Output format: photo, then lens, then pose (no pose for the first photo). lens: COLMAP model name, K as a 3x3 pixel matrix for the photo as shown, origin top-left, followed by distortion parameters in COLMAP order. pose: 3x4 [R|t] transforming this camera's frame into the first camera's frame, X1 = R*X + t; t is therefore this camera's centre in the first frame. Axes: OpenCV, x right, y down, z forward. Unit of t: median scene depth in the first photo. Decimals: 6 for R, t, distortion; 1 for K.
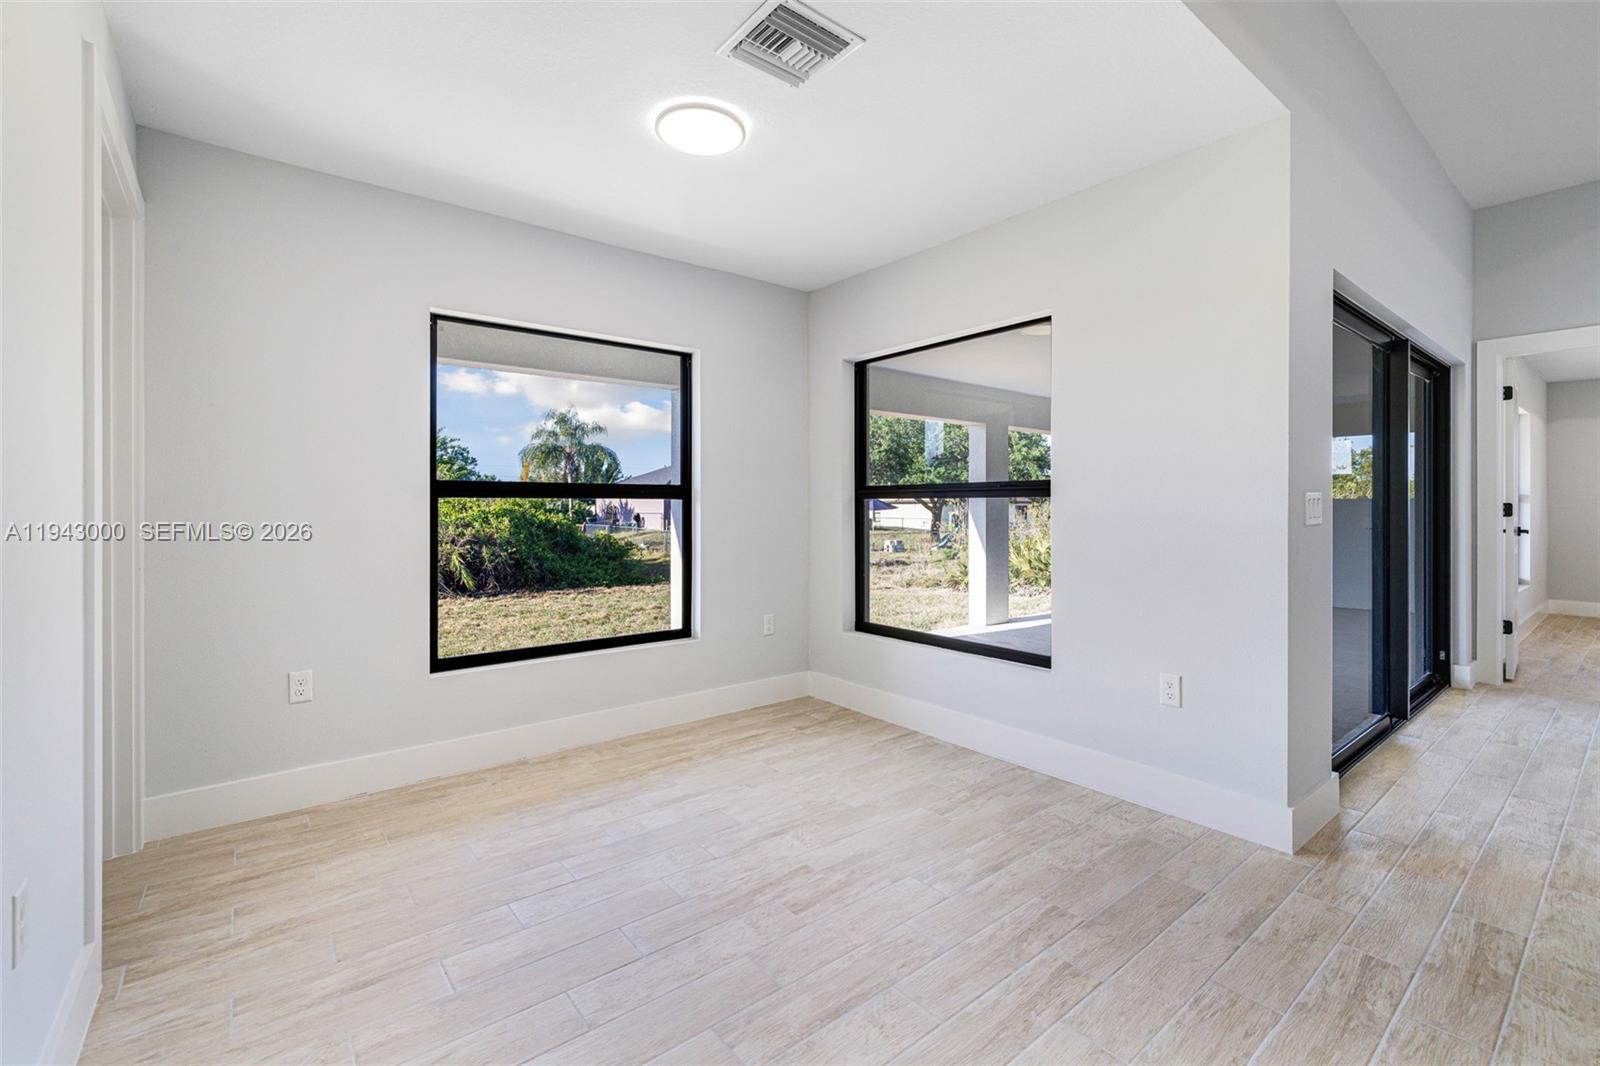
lens RADIAL K [[703.2, 0, 800.0], [0, 703.2, 533.0], [0, 0, 1]] dist [0.000356, 0.000148]
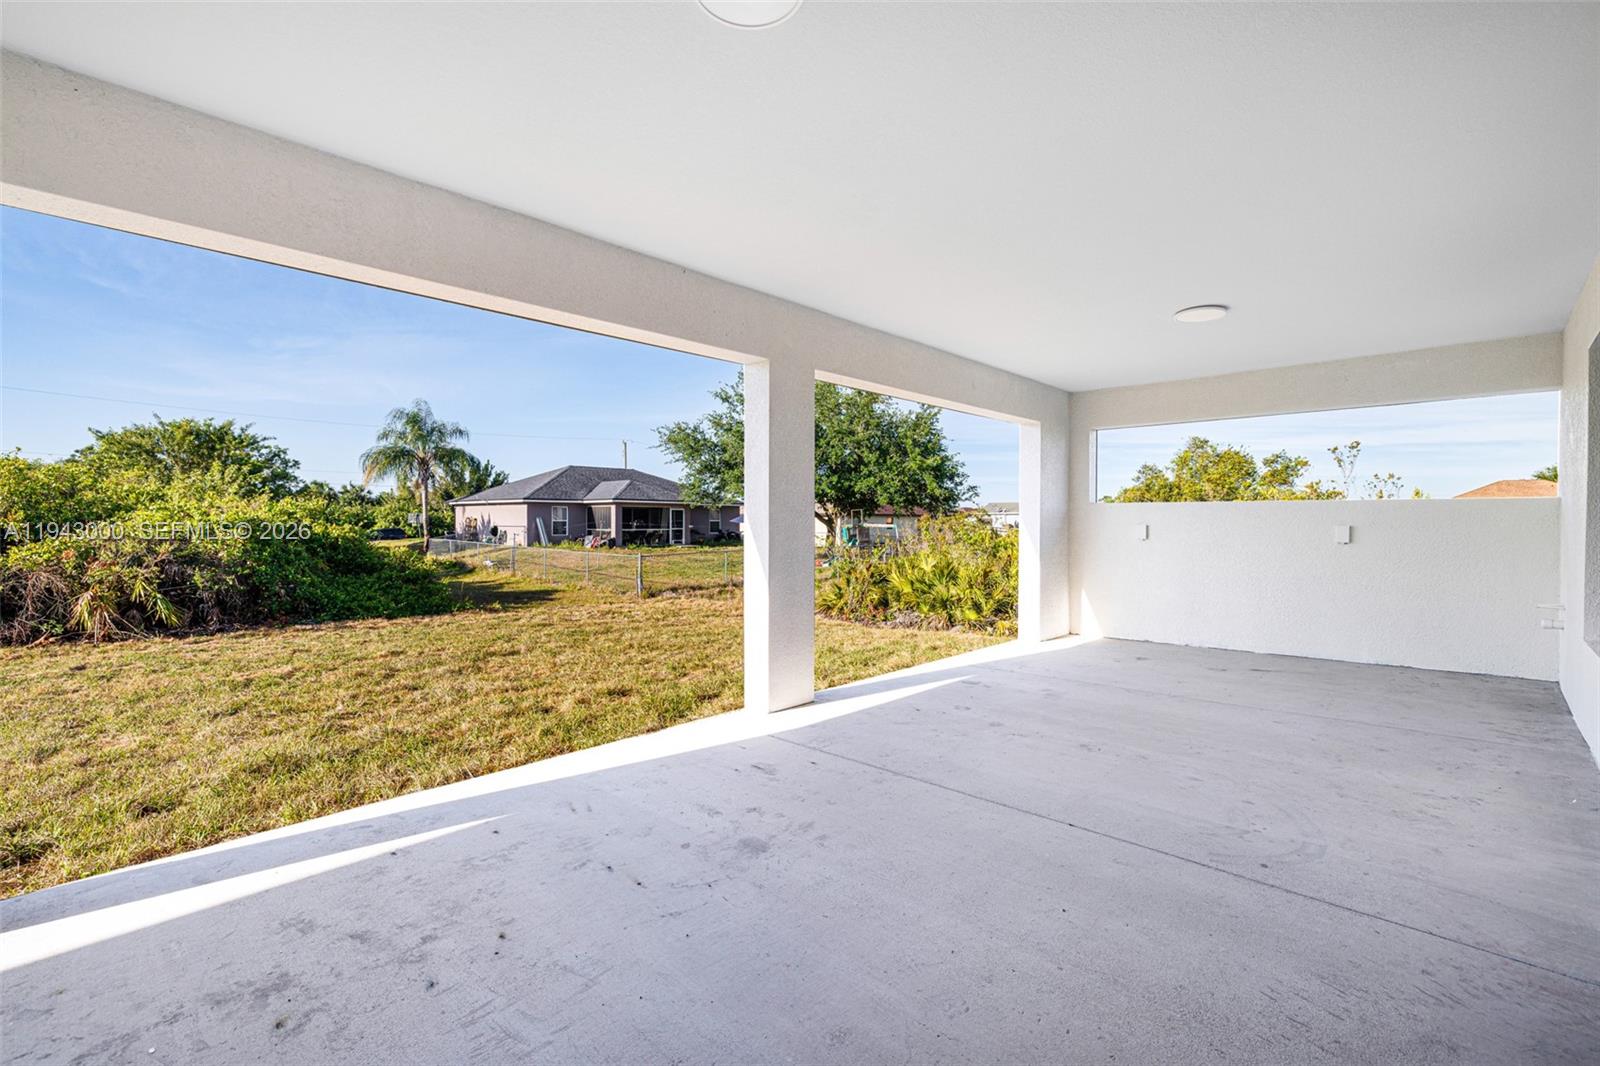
lens RADIAL K [[682.5, 0, 799.2], [0, 682.5, 562.2], [0, 0, 1]] dist [0.009629, -0.000133]
pose [[0.993552, -0.003786, 0.113310, 0.091403], [0.001208, 0.999739, 0.022816, -0.002585], [-0.113367, -0.022532, 0.993298, 0.184258]]
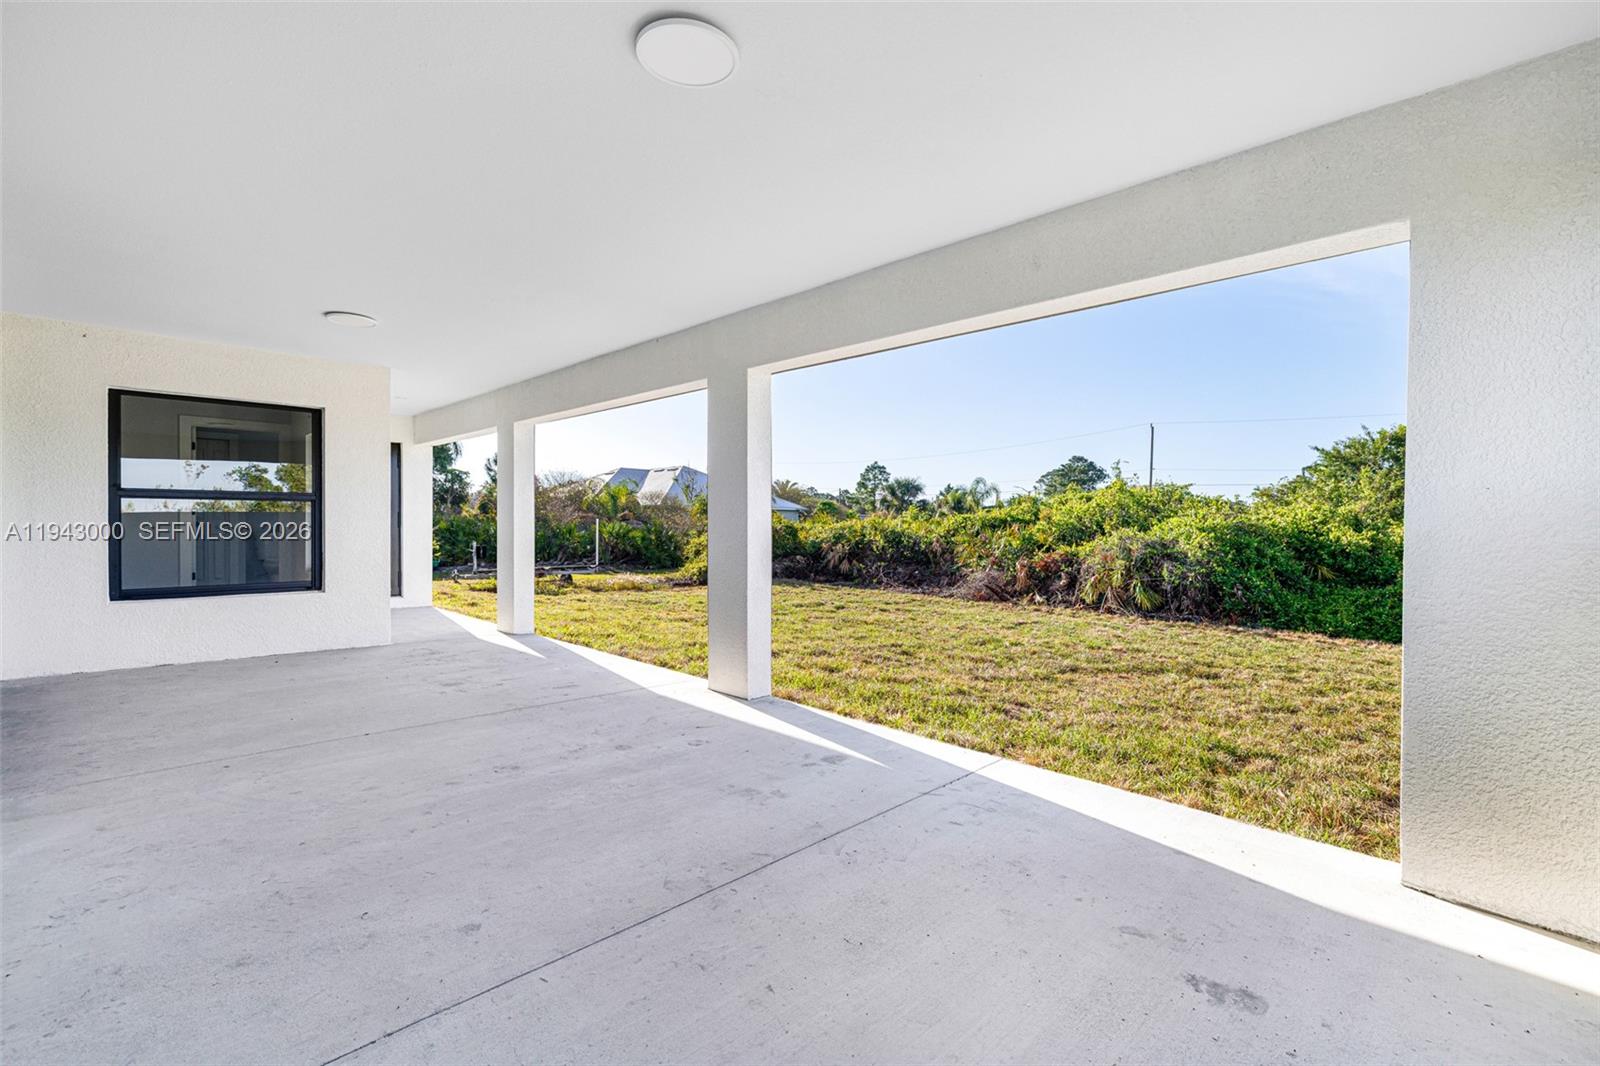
lens RADIAL K [[710.3, 0, 800.0], [0, 710.3, 533.0], [0, 0, 1]] dist [0.000319, 0.000692]
pose [[0.102704, 0.015346, -0.994594, 0.355826], [-0.043739, 0.998984, 0.010897, -0.008950], [0.993750, 0.042383, 0.103271, 0.400273]]
